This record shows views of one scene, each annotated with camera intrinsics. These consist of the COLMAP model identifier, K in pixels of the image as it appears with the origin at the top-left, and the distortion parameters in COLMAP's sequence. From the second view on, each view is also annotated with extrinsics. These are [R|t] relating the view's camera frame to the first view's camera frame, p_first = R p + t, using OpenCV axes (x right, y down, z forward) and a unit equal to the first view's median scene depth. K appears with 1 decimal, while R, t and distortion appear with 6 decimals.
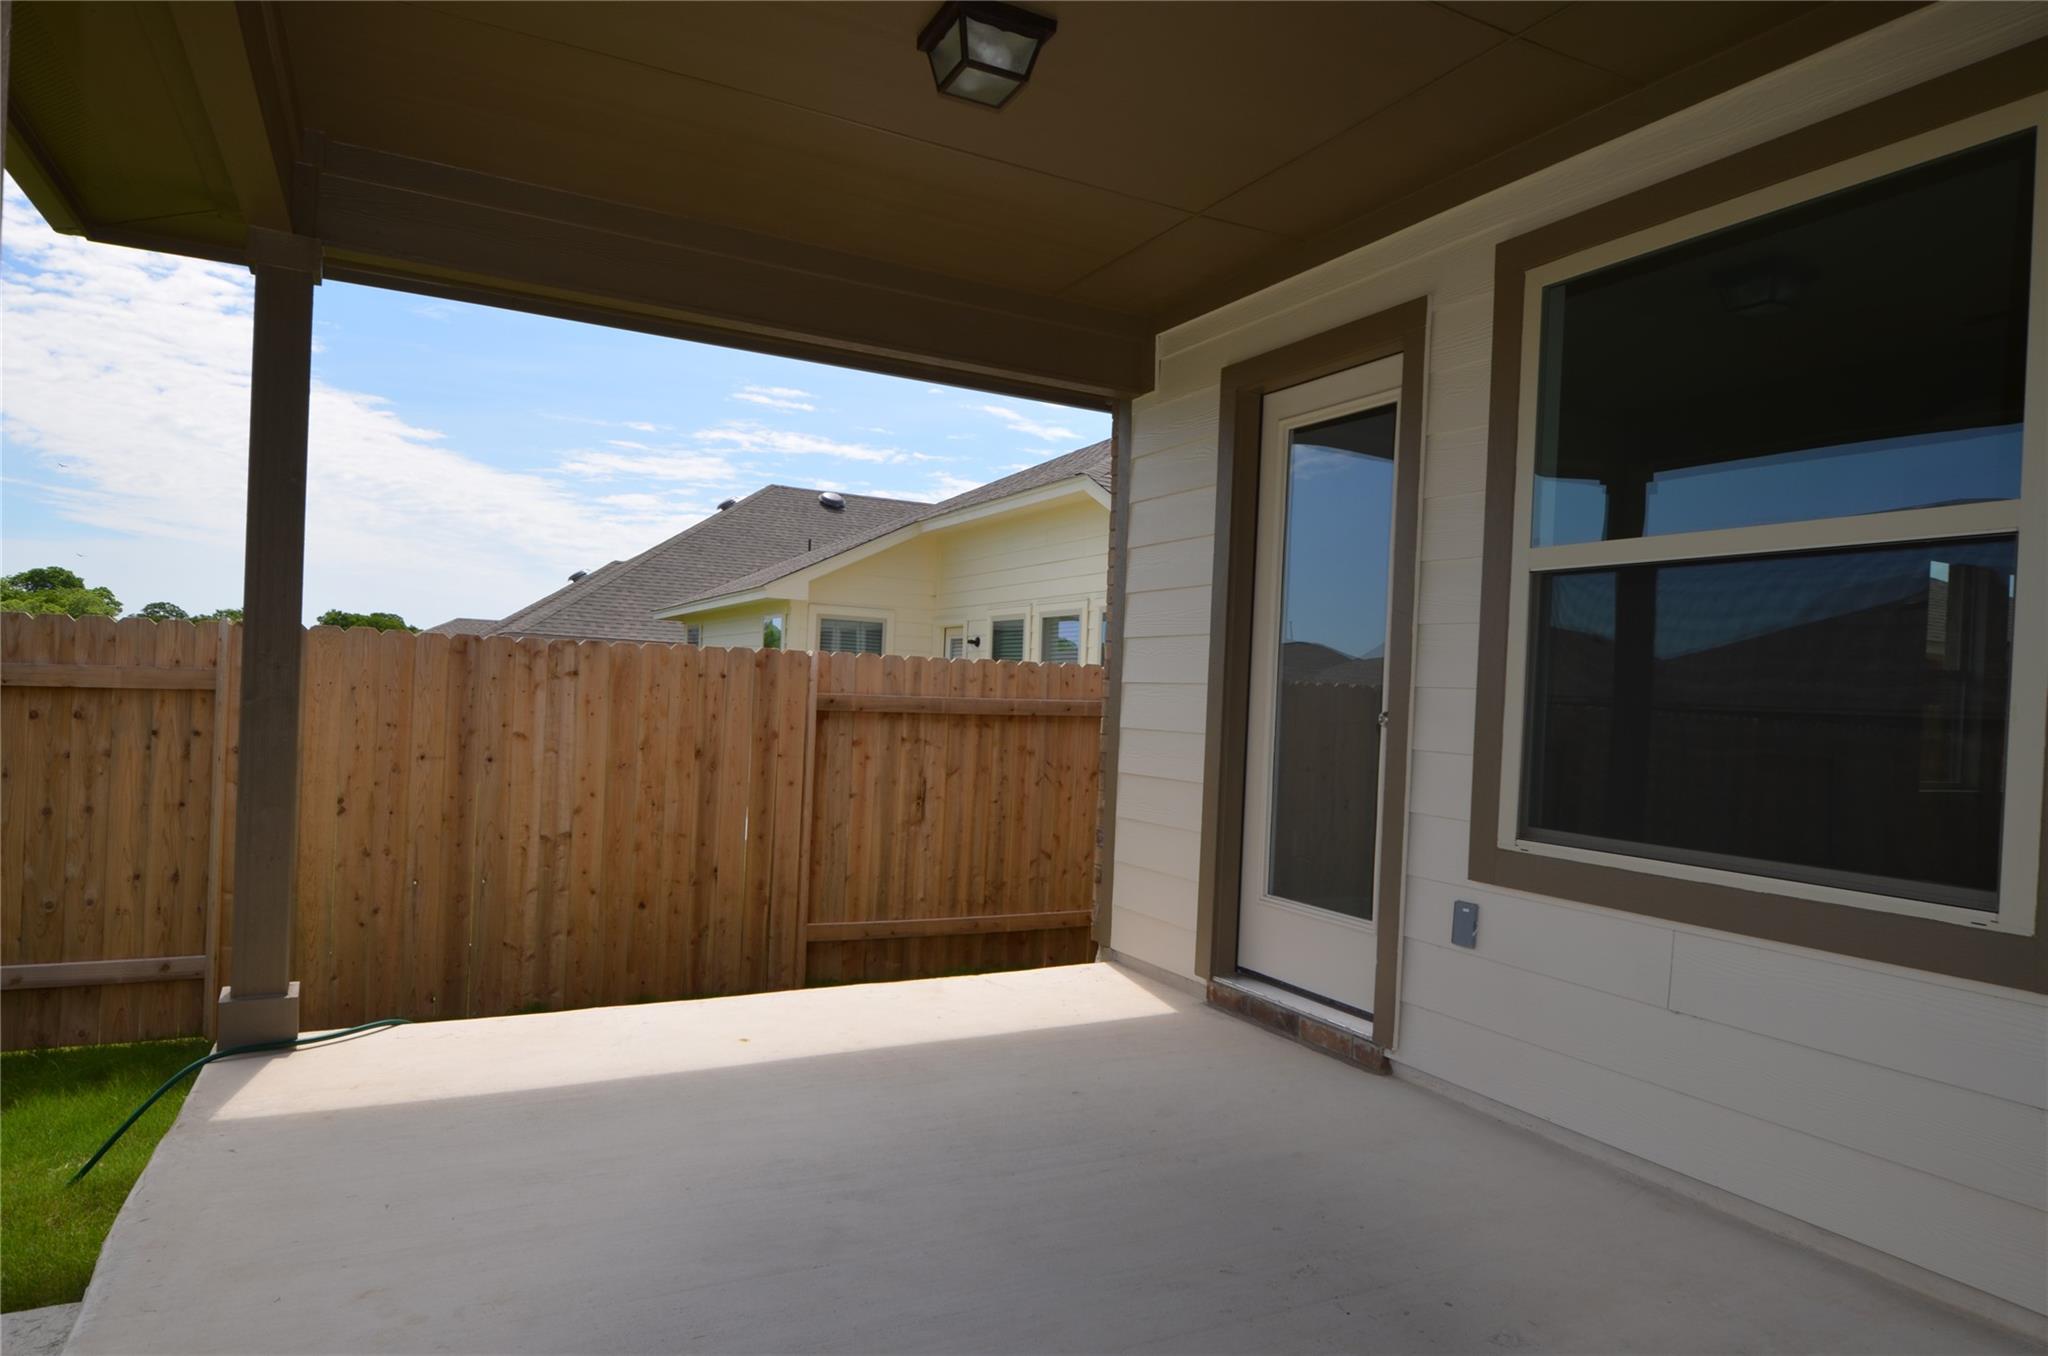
lens RADIAL K [[1245.7, 0, 1026.5], [0, 1245.7, 675.3], [0, 0, 1]] dist [-0.019468, -0.001191]
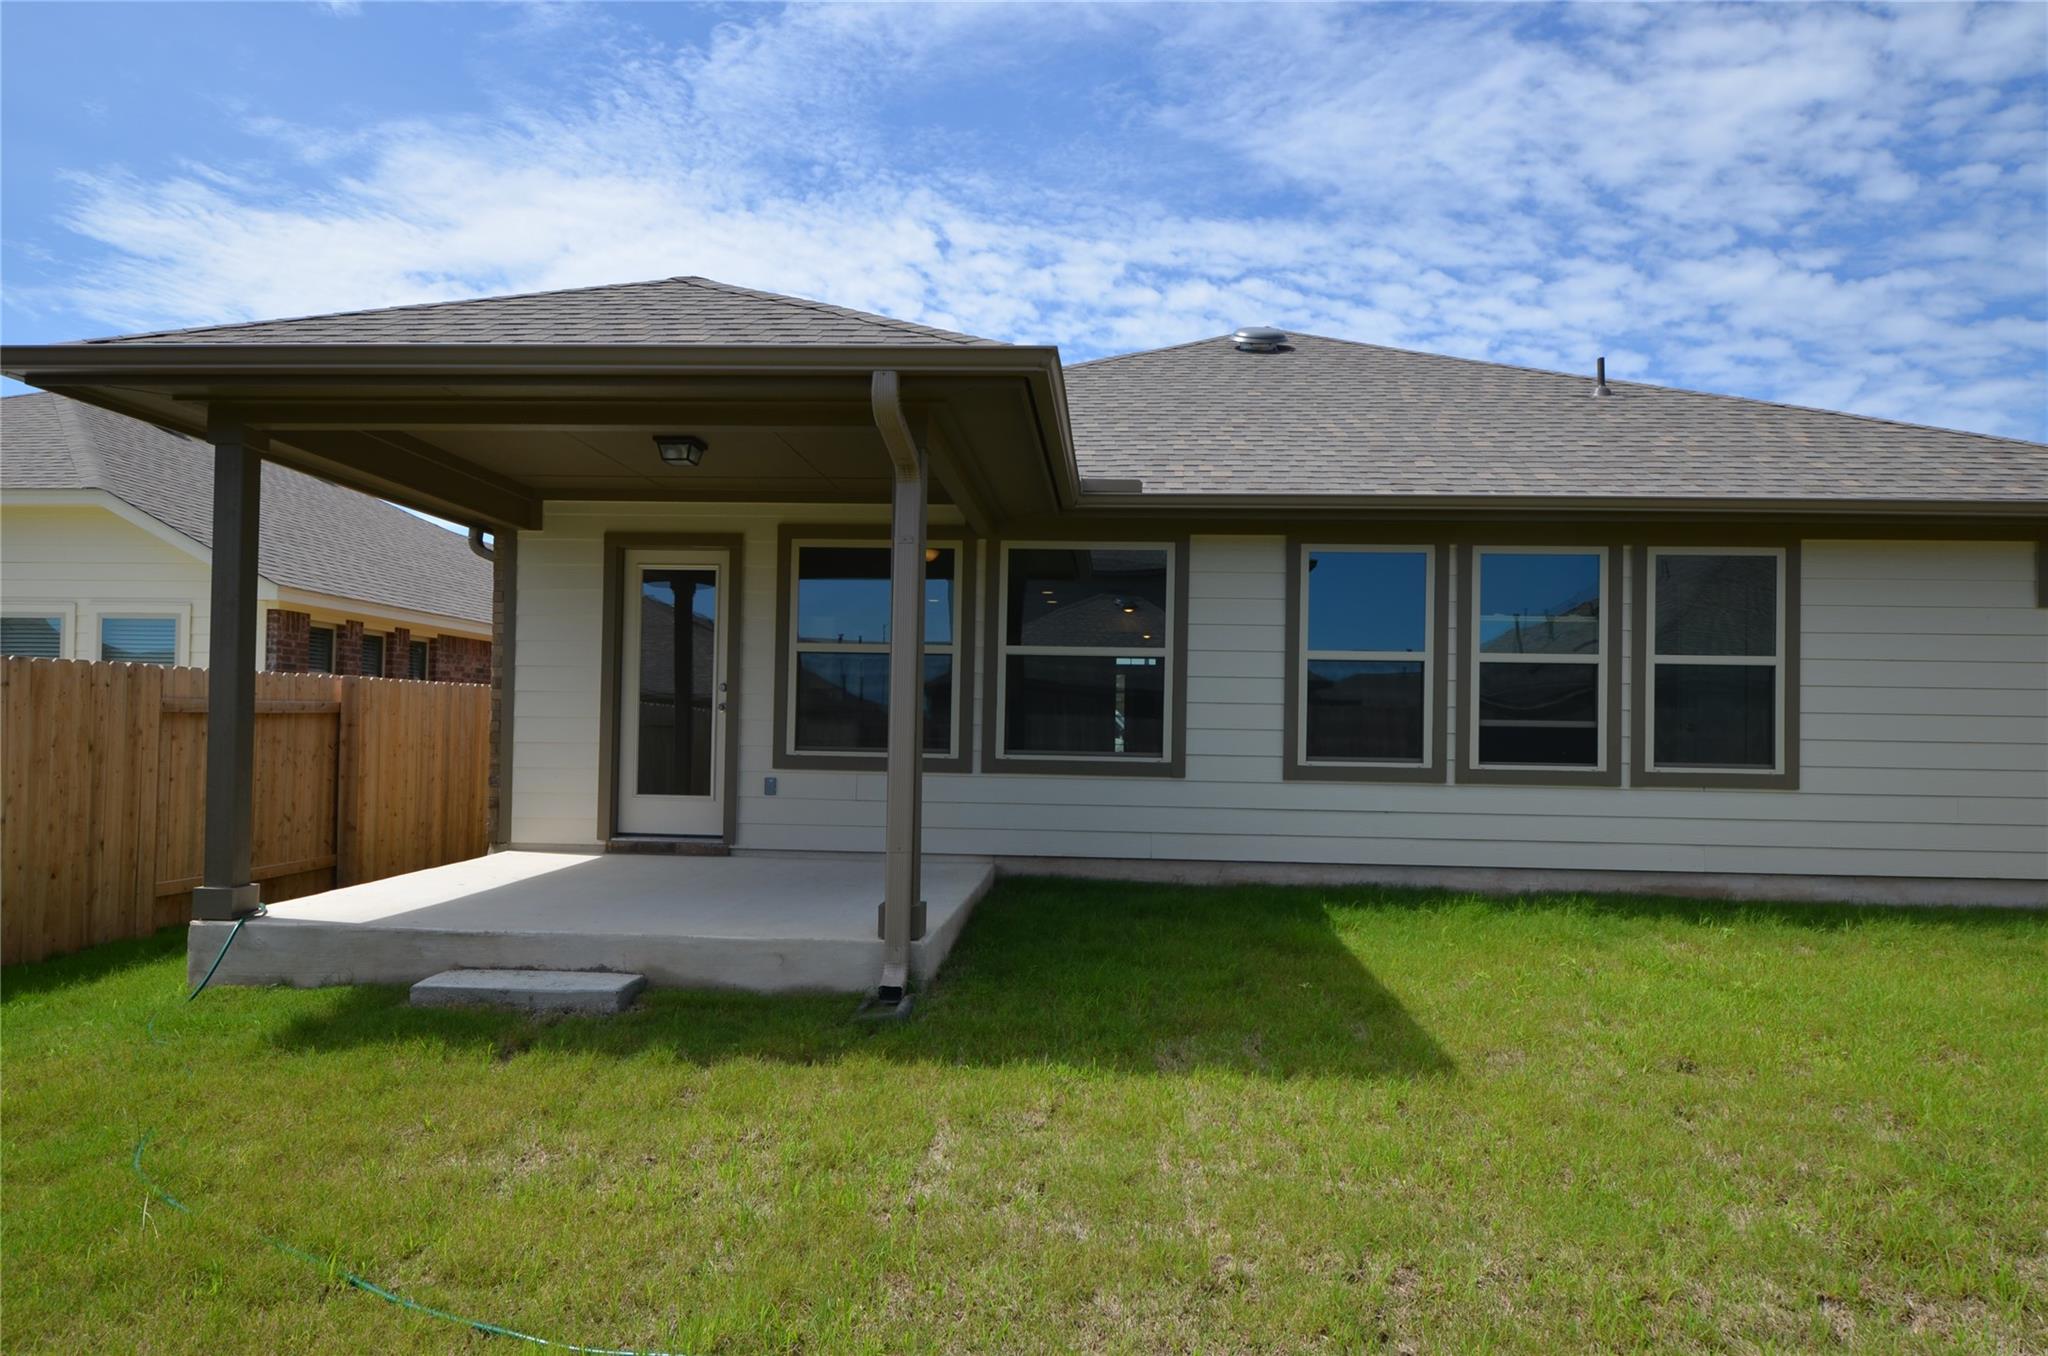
lens RADIAL K [[1245.7, 0, 1024.9], [0, 1245.7, 673.1], [0, 0, 1]] dist [-0.019468, -0.001191]
pose [[0.515582, 0.007517, 0.856807, -0.844685], [-0.010201, 0.999944, -0.002635, -0.017741], [-0.856780, -0.007382, 0.515630, -0.418448]]
